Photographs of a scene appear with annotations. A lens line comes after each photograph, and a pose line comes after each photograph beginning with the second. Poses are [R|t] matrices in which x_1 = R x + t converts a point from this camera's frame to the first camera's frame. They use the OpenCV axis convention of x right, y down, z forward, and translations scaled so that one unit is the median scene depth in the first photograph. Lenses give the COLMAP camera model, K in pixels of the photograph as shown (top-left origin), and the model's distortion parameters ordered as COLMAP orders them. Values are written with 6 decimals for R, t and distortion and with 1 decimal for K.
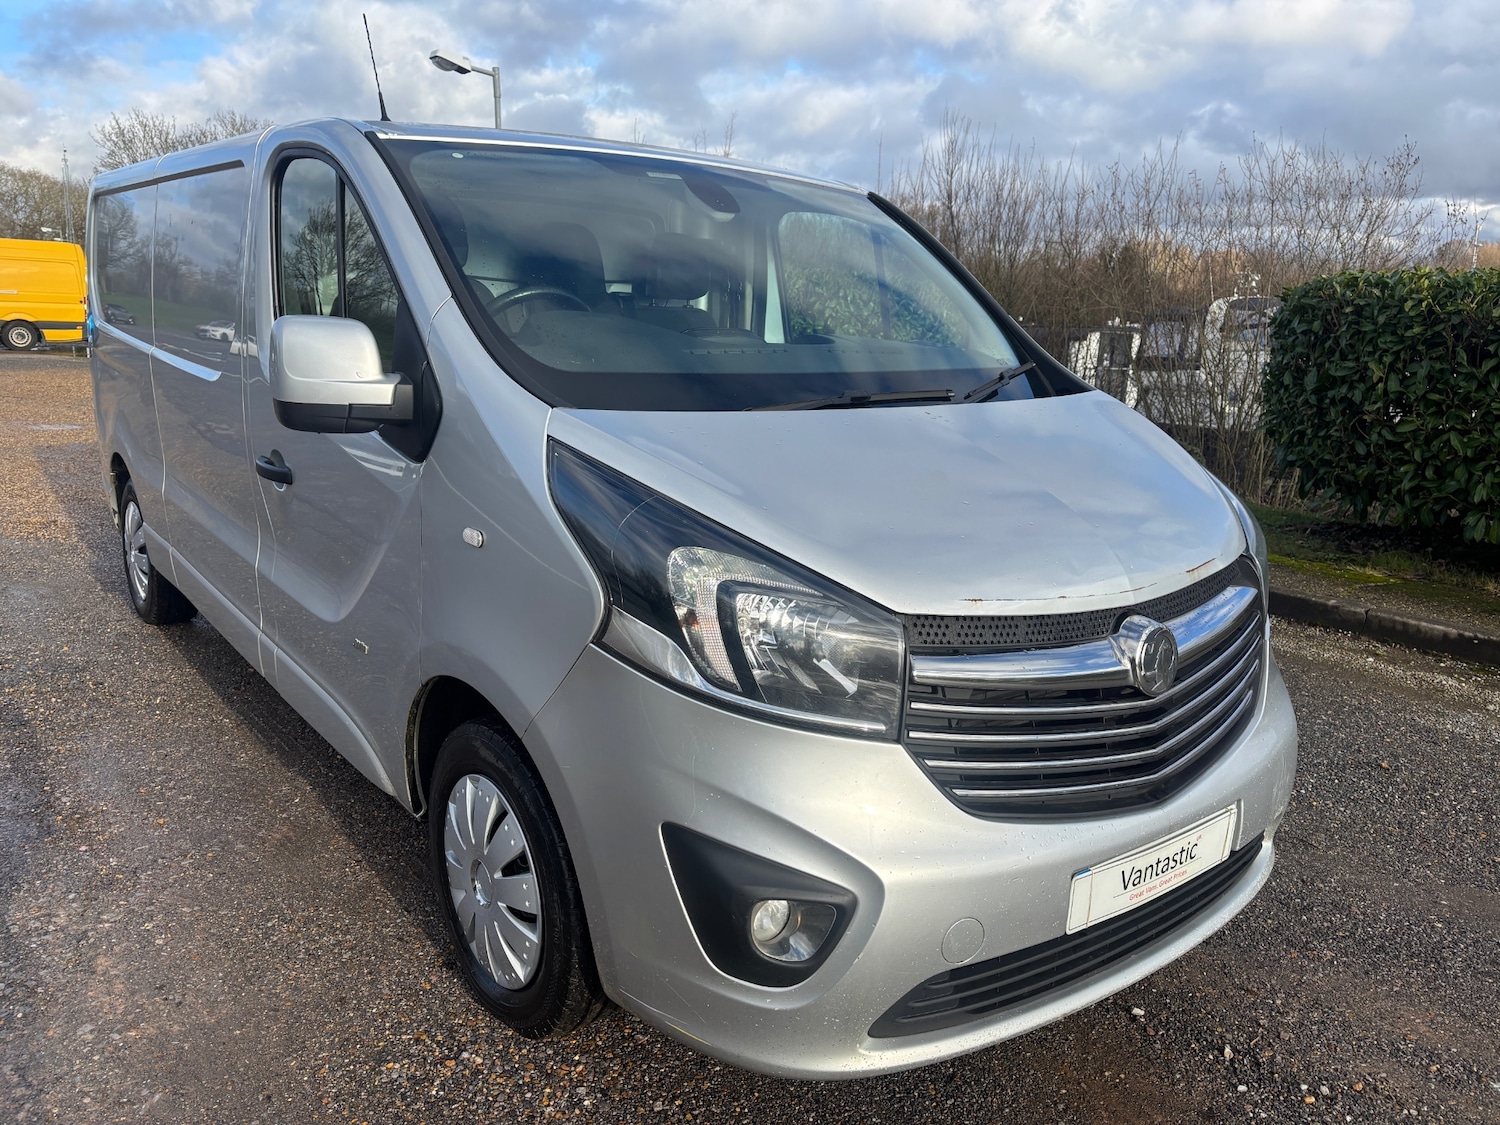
lens RADIAL K [[1137.0, 0, 743.4], [0, 1137.0, 573.9], [0, 0, 1]] dist [0.068586, -0.079644]
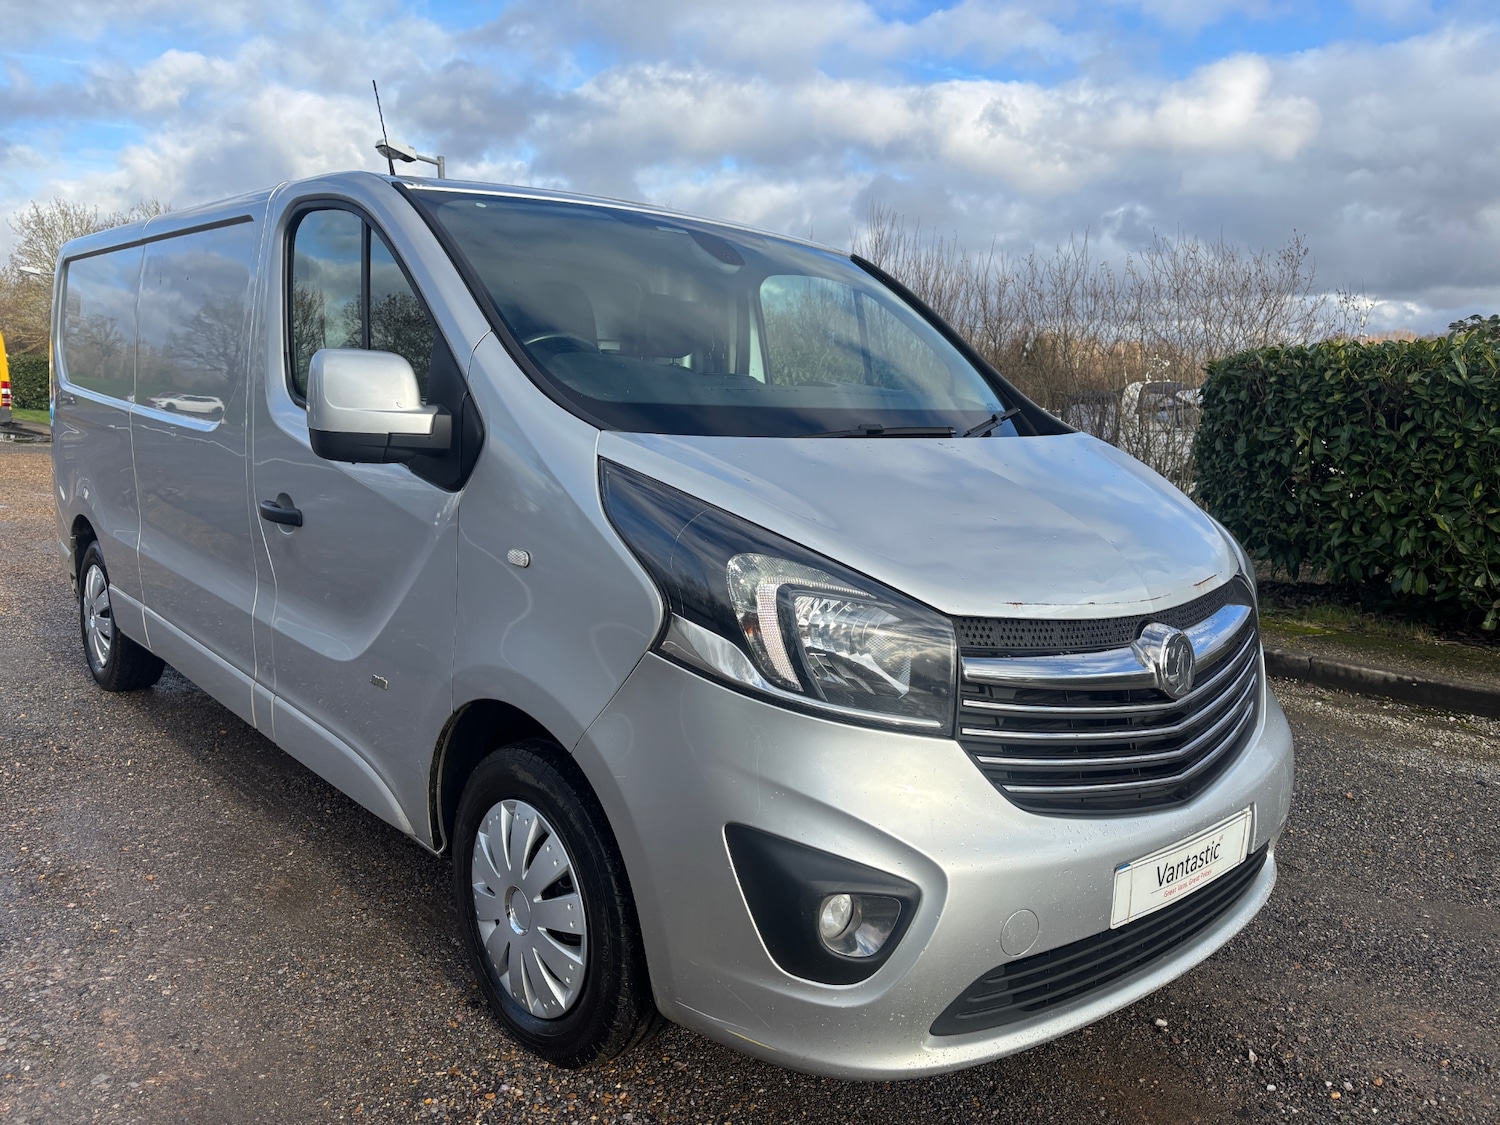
lens RADIAL K [[1138.4, 0, 750.0], [0, 1138.4, 562.5], [0, 0, 1]] dist [0.068231, -0.079024]
pose [[0.997294, -0.011072, 0.072671, -0.090412], [0.017278, 0.996202, -0.085343, 0.054461], [-0.071451, 0.086367, 0.993698, -0.025978]]
